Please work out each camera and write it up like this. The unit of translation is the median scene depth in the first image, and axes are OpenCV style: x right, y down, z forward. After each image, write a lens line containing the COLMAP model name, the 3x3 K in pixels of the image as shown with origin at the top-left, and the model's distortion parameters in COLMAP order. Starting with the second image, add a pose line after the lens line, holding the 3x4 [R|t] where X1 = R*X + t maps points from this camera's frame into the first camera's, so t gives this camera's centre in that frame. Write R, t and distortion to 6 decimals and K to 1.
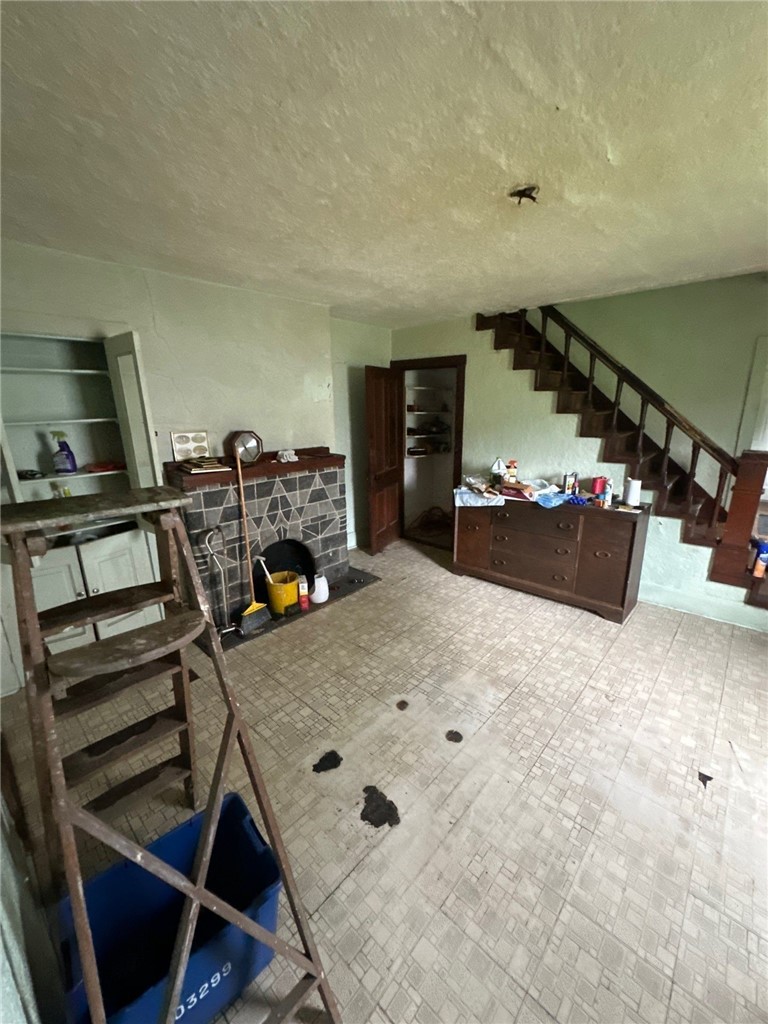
lens RADIAL K [[407.9, 0, 386.2], [0, 407.9, 510.1], [0, 0, 1]] dist [-0.001855, -0.000030]
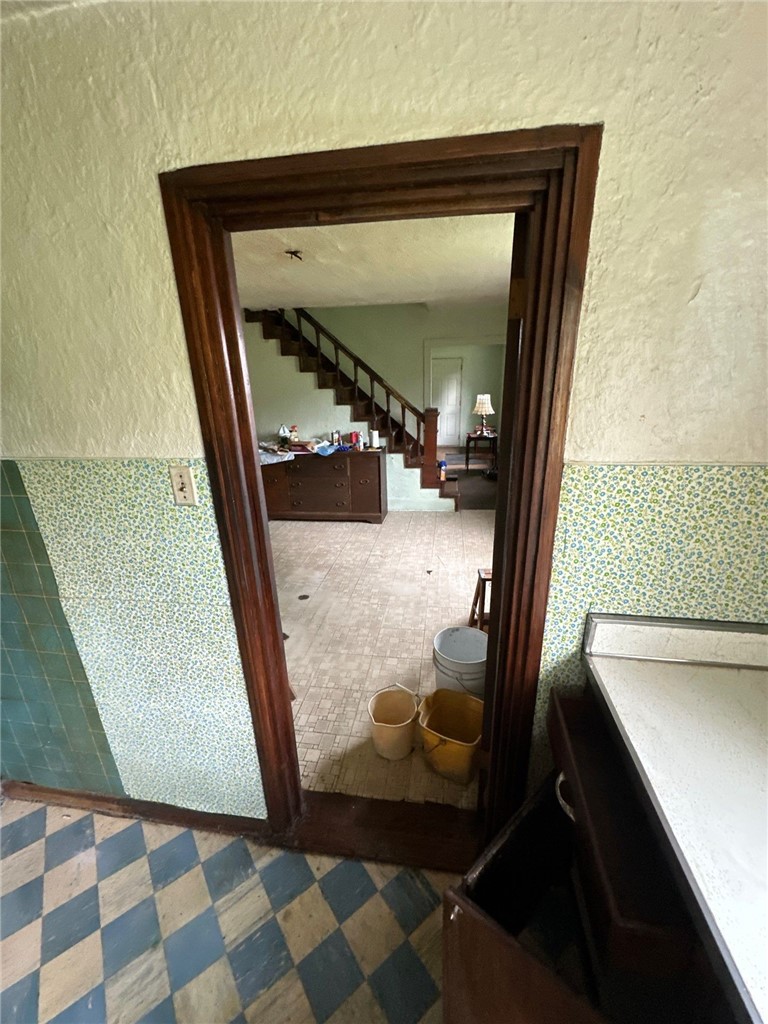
lens RADIAL K [[407.9, 0, 389.9], [0, 407.9, 511.1], [0, 0, 1]] dist [-0.001855, -0.000030]
pose [[0.824089, -0.178143, 0.537720, -0.214221], [0.153093, 0.983979, 0.091362, 0.086855], [-0.545381, 0.007031, 0.838159, -0.307741]]
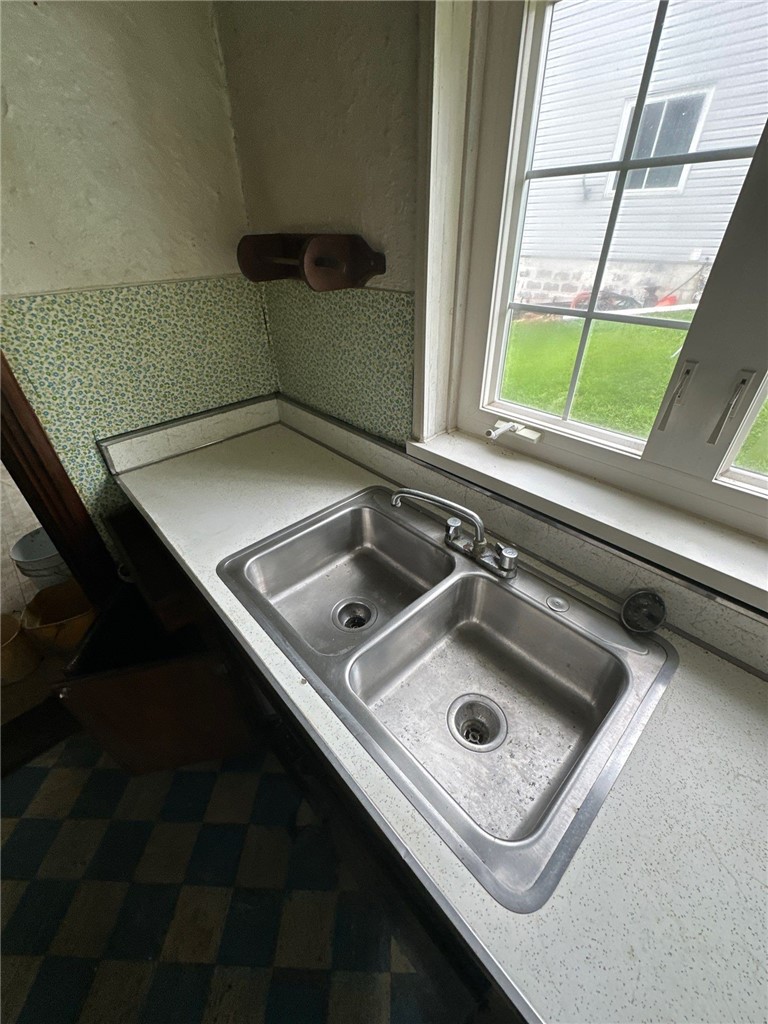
lens RADIAL K [[407.9, 0, 387.2], [0, 407.9, 512.8], [0, 0, 1]] dist [-0.001855, -0.000030]
pose [[0.068715, -0.562792, 0.823738, -0.259666], [0.273306, 0.804720, 0.527000, 0.158178], [-0.959470, 0.188920, 0.209111, -0.468003]]
